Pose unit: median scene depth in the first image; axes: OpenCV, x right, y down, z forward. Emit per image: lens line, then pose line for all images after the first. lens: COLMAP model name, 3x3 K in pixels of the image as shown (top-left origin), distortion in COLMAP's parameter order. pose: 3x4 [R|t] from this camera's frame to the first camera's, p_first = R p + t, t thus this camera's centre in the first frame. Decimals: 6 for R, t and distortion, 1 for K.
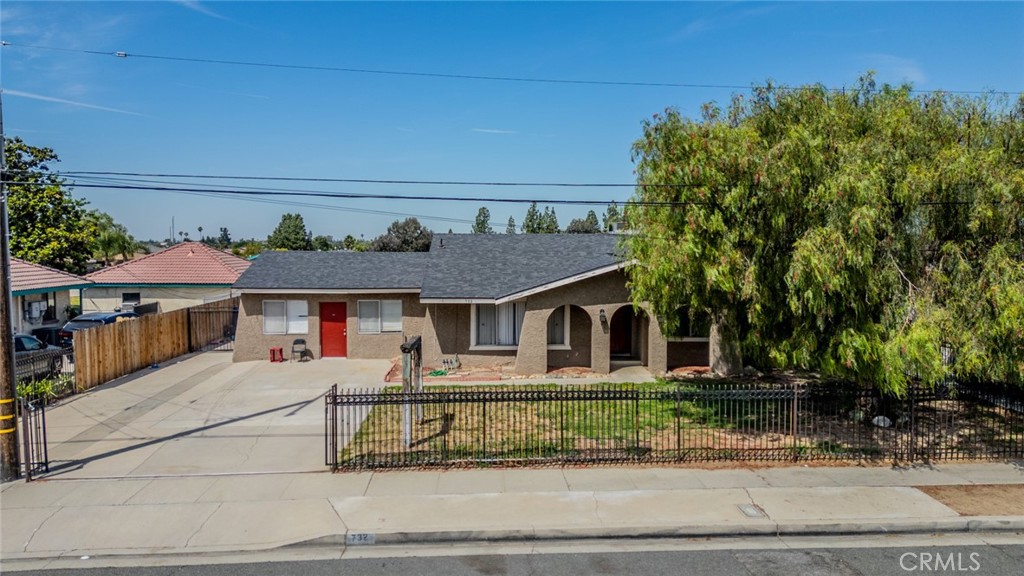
lens RADIAL K [[704.8, 0, 512.0], [0, 704.8, 288.0], [0, 0, 1]] dist [0.096454, -0.092152]
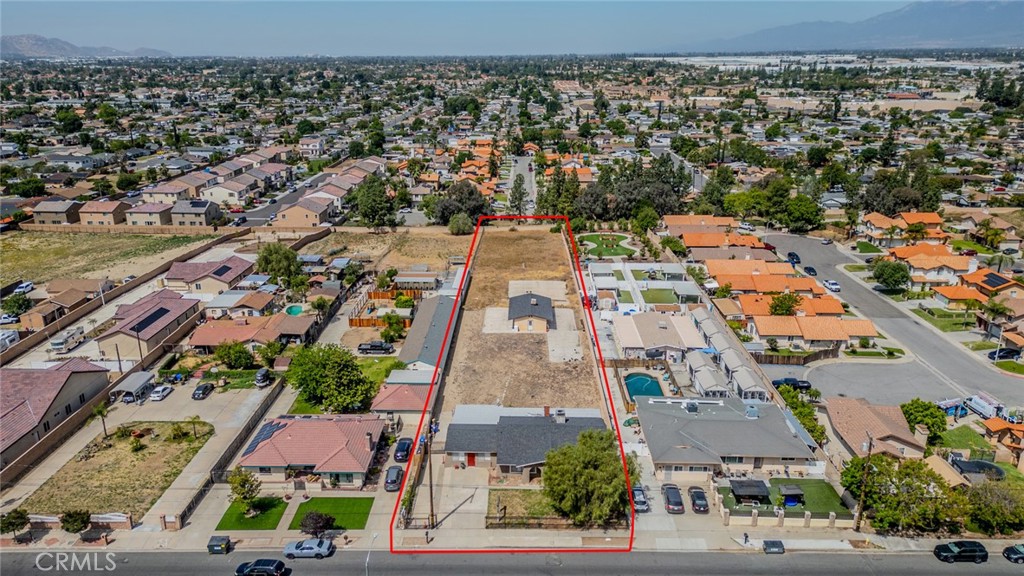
lens RADIAL K [[715.6, 0, 512.0], [0, 715.6, 288.0], [0, 0, 1]] dist [0.088605, -0.098437]
pose [[0.998352, 0.016488, -0.054976, 0.153076], [-0.001928, 0.966941, 0.254991, -1.919274], [0.057363, -0.254465, 0.965379, -2.549661]]
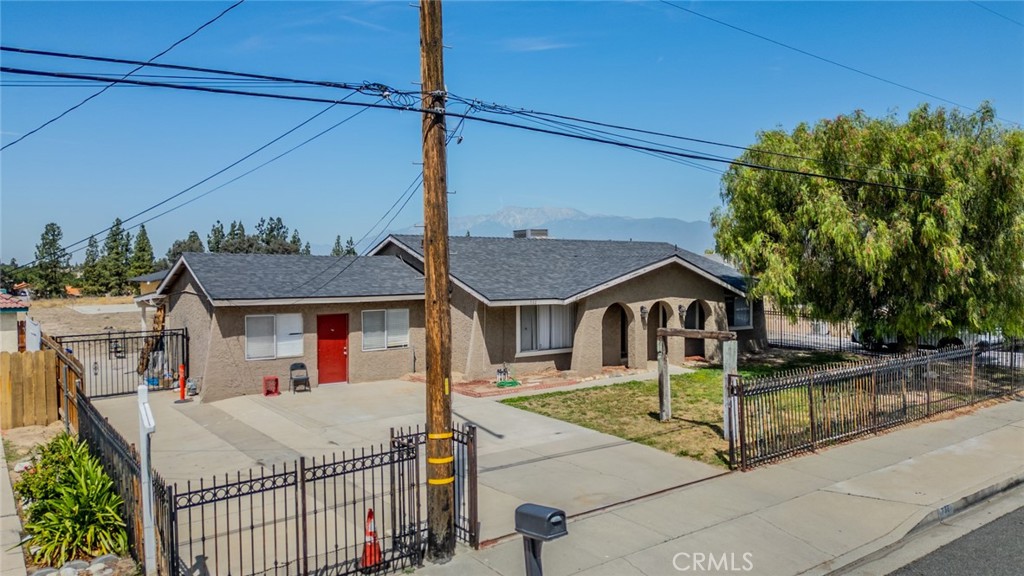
lens RADIAL K [[715.6, 0, 512.0], [0, 715.6, 288.0], [0, 0, 1]] dist [0.088605, -0.098437]
pose [[0.831839, -0.021725, 0.554592, -0.606994], [0.043199, 0.998737, -0.025672, 0.022578], [-0.553334, 0.045313, 0.831726, 0.234781]]
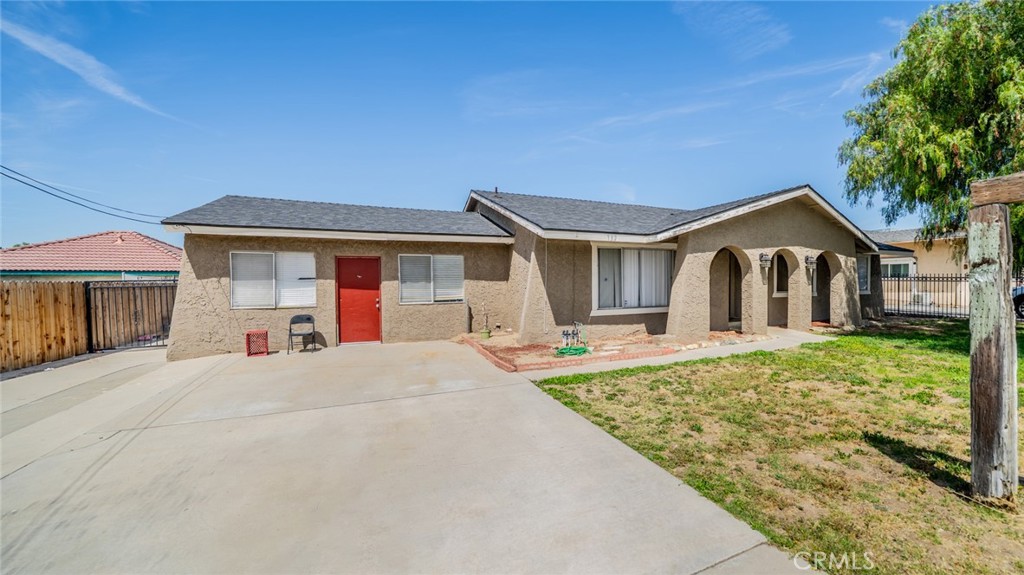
lens RADIAL K [[395.4, 0, 552.5], [0, 395.4, 290.7], [0, 0, 1]] dist [-0.022287, 0.000236]
pose [[0.925290, -0.017877, 0.378840, -0.255272], [0.035271, 0.998616, -0.039024, 0.080640], [-0.377617, 0.049470, 0.924639, 0.683131]]
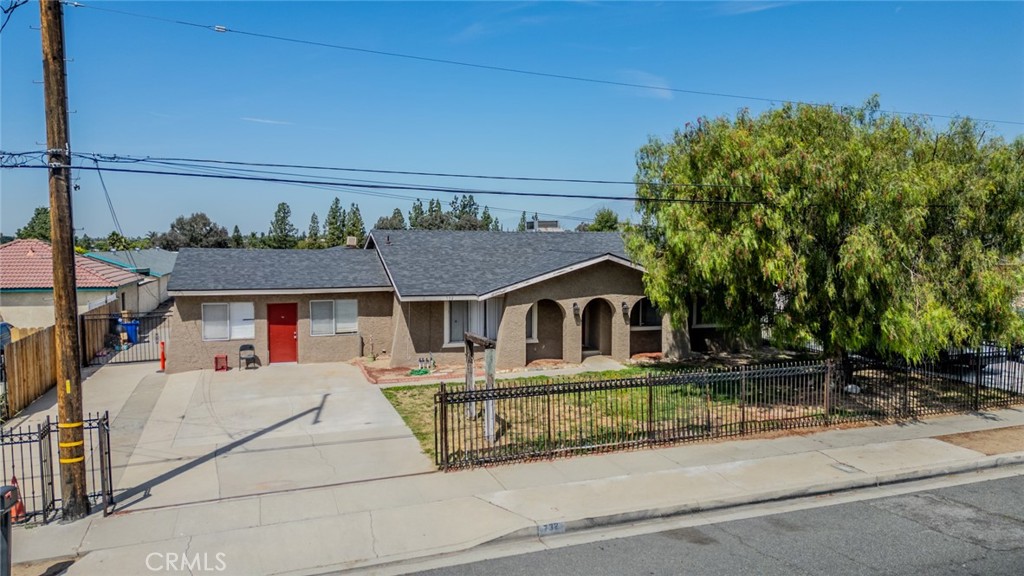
lens RADIAL K [[704.8, 0, 512.0], [0, 704.8, 288.0], [0, 0, 1]] dist [0.096454, -0.092152]
pose [[0.955714, -0.020335, 0.293595, -0.270163], [0.019727, 0.999793, 0.005033, 0.001063], [-0.293636, 0.000982, 0.955917, 0.022162]]
